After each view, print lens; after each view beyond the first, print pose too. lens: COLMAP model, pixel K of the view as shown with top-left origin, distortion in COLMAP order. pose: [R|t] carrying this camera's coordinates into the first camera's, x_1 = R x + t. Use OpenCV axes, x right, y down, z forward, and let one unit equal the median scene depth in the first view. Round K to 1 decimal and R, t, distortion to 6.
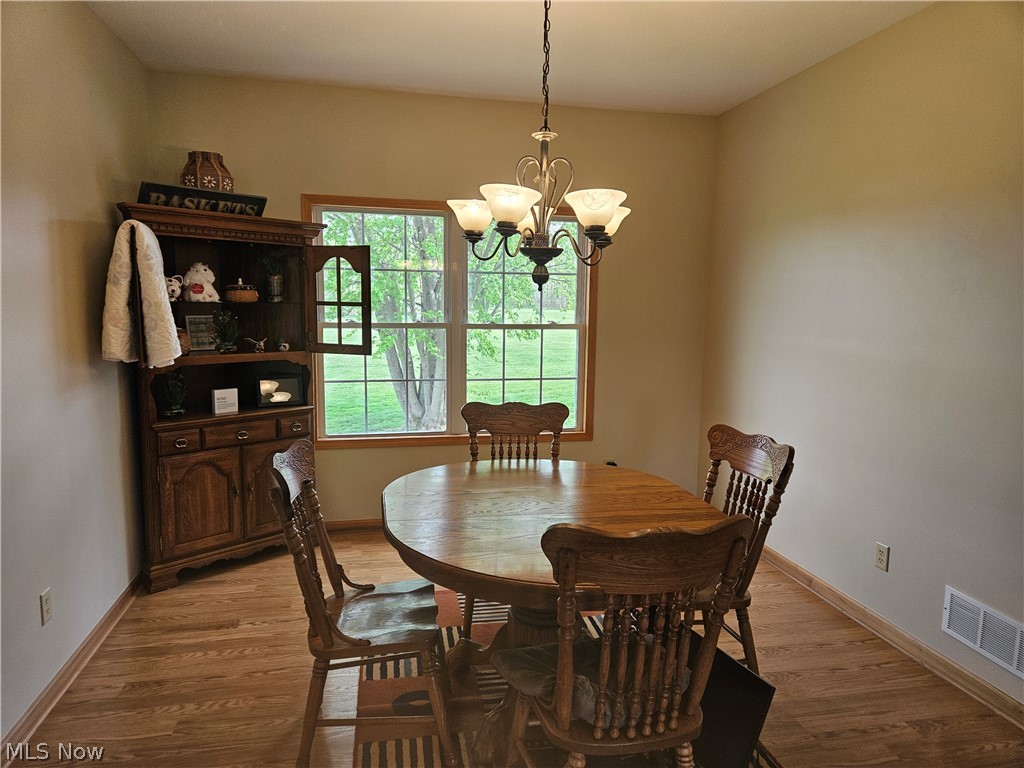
lens RADIAL K [[680.5, 0, 513.6], [0, 680.5, 382.0], [0, 0, 1]] dist [0.068942, -0.049798]
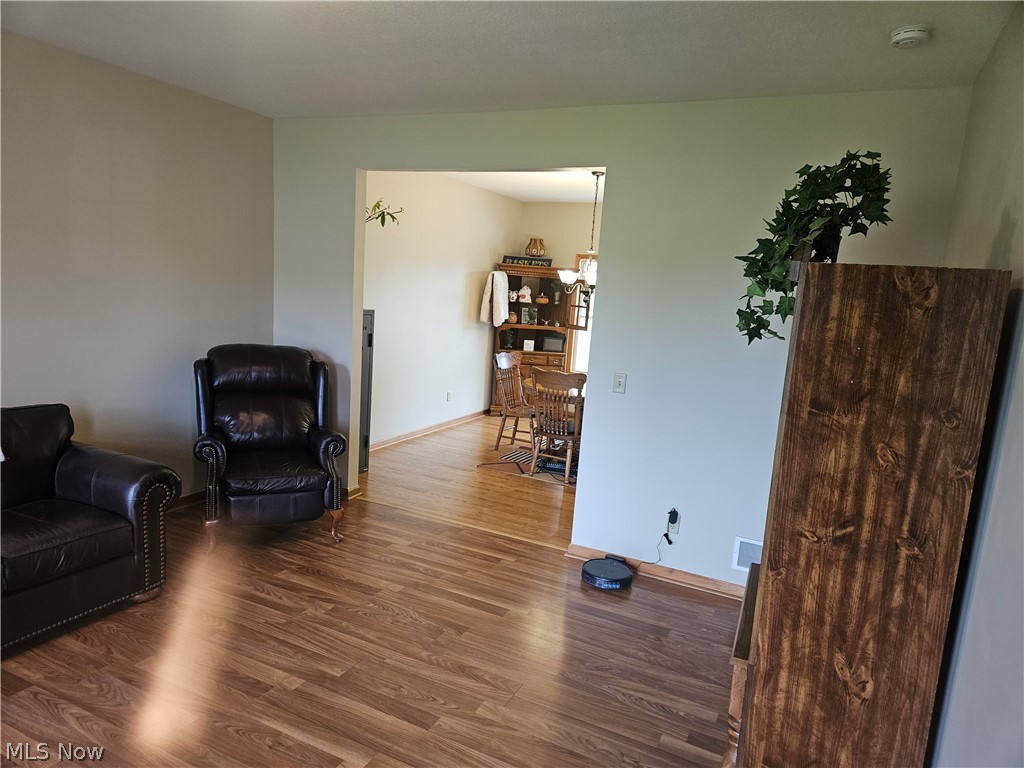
lens RADIAL K [[680.5, 0, 509.4], [0, 680.5, 390.2], [0, 0, 1]] dist [0.068942, -0.049798]
pose [[0.787898, 0.135319, -0.600754, 0.955939], [-0.131310, 0.990039, 0.050791, 0.070943], [0.601643, 0.038867, 0.797819, -0.891658]]
